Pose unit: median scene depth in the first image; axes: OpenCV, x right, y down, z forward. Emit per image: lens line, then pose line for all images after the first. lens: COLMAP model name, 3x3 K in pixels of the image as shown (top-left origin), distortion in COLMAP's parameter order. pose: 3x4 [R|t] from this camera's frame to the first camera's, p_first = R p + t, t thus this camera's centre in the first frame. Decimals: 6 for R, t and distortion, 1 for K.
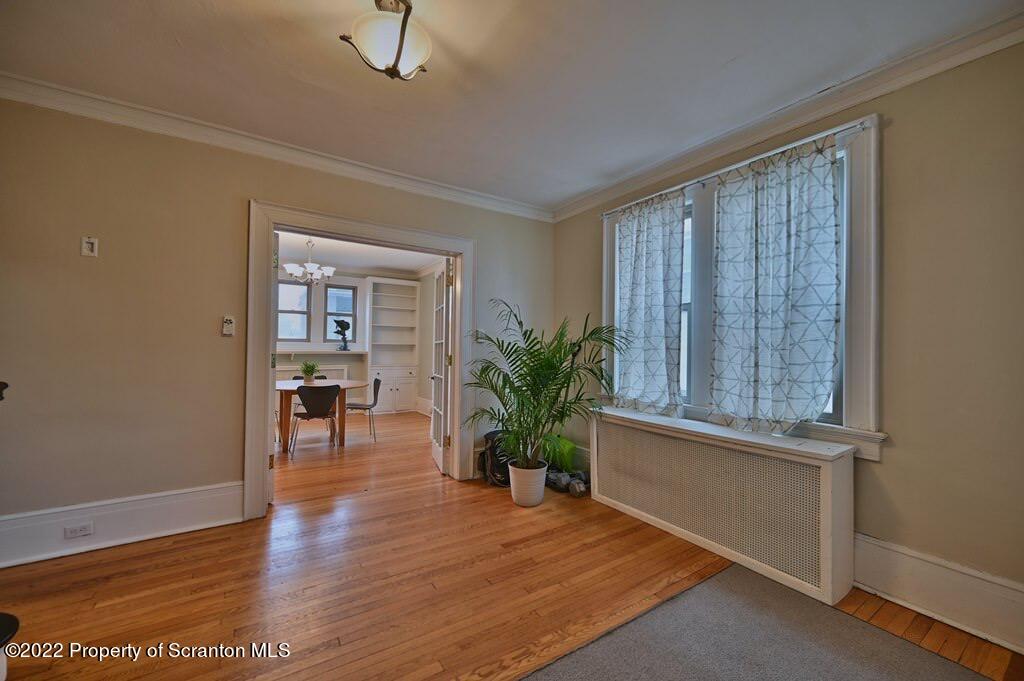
lens RADIAL K [[401.3, 0, 513.2], [0, 401.3, 341.8], [0, 0, 1]] dist [0.000368, -0.000527]
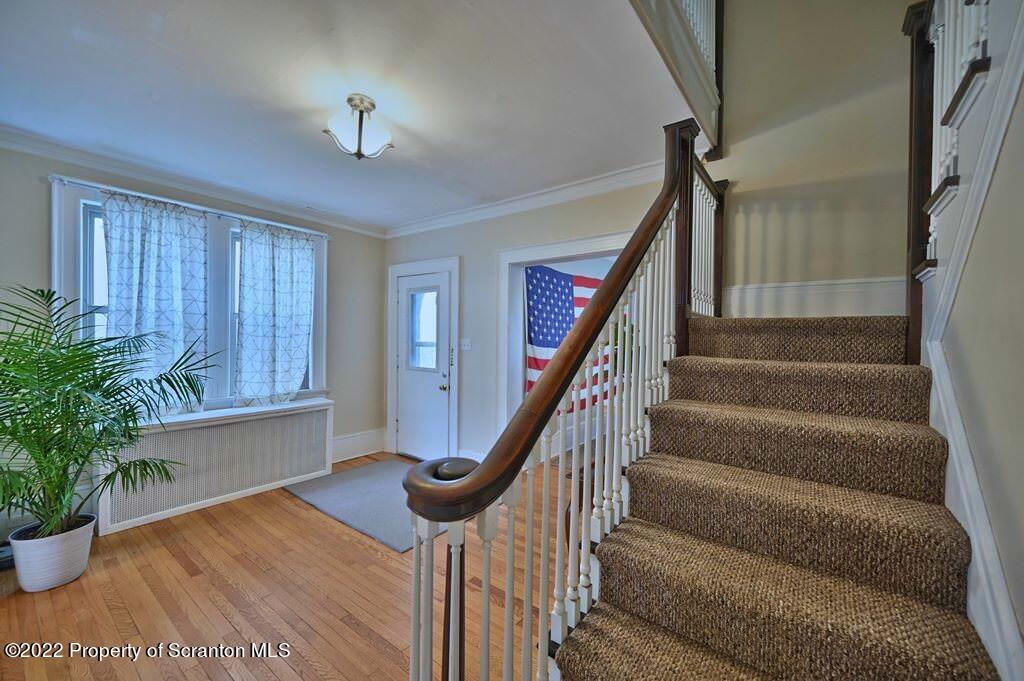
lens RADIAL K [[401.3, 0, 521.2], [0, 401.3, 341.0], [0, 0, 1]] dist [0.000368, -0.000527]
pose [[-0.336272, -0.028347, 0.941338, -0.901669], [-0.033323, 0.999279, 0.018187, -0.059959], [-0.941175, -0.025252, -0.336974, 0.488137]]
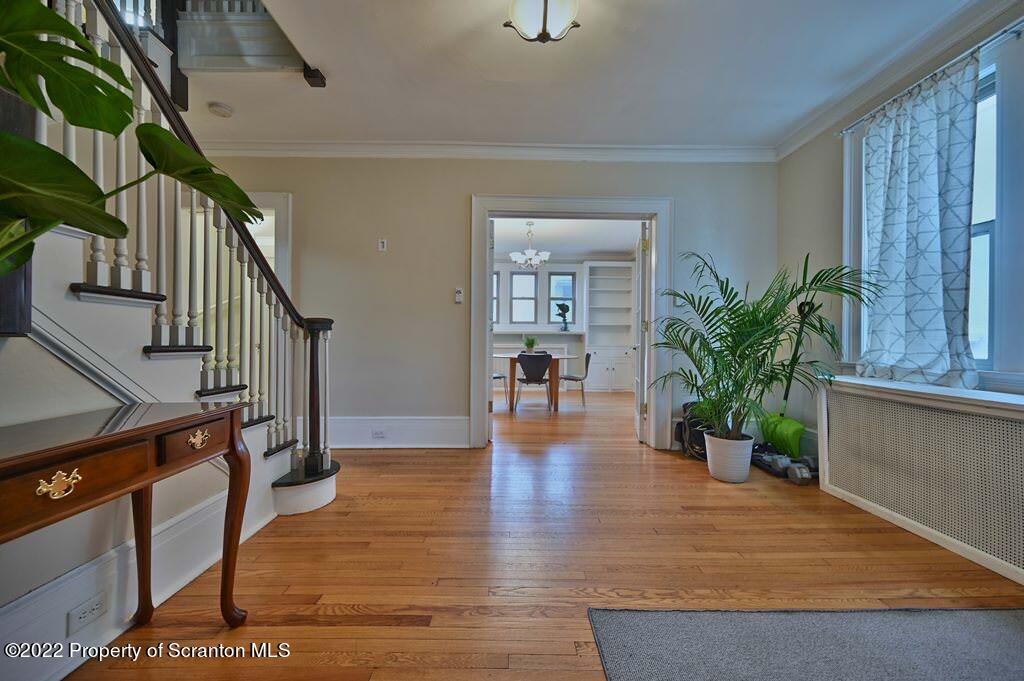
lens RADIAL K [[401.3, 0, 514.9], [0, 401.3, 339.5], [0, 0, 1]] dist [0.000368, -0.000527]
pose [[0.842970, -0.007584, -0.537908, 0.119104], [0.011310, 0.999929, 0.003627, 0.086467], [0.537842, -0.009141, 0.842996, 0.004636]]
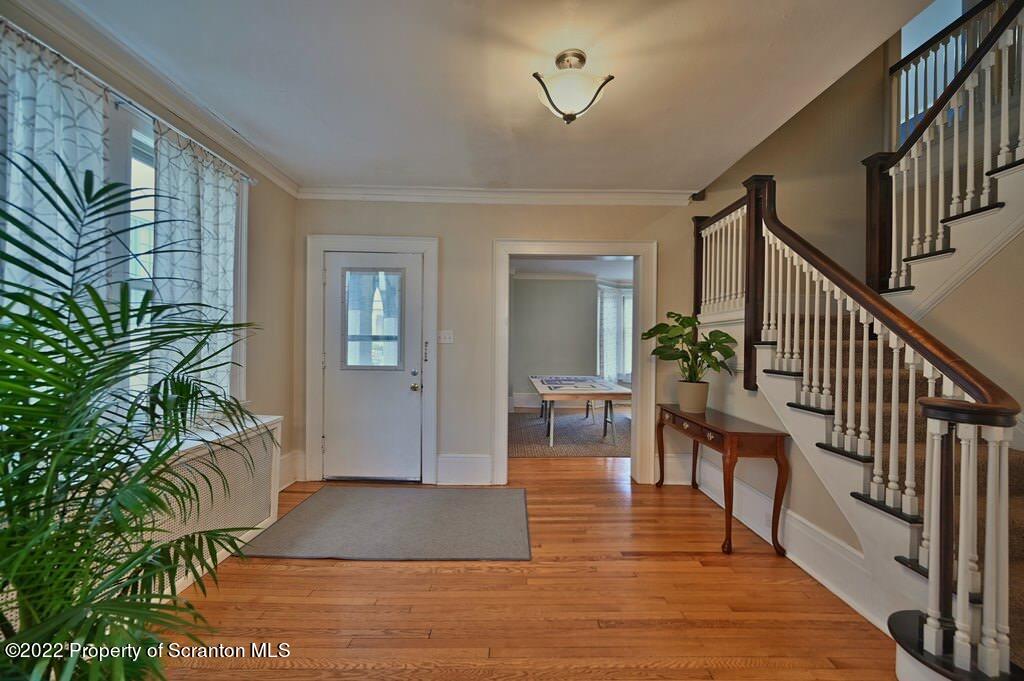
lens RADIAL K [[401.3, 0, 513.2], [0, 401.3, 342.3], [0, 0, 1]] dist [0.000368, -0.000527]
pose [[-0.836863, -0.020982, 0.547010, -0.430863], [-0.031814, 0.999440, -0.010335, 0.000798], [-0.546487, -0.026051, -0.837062, 1.083055]]
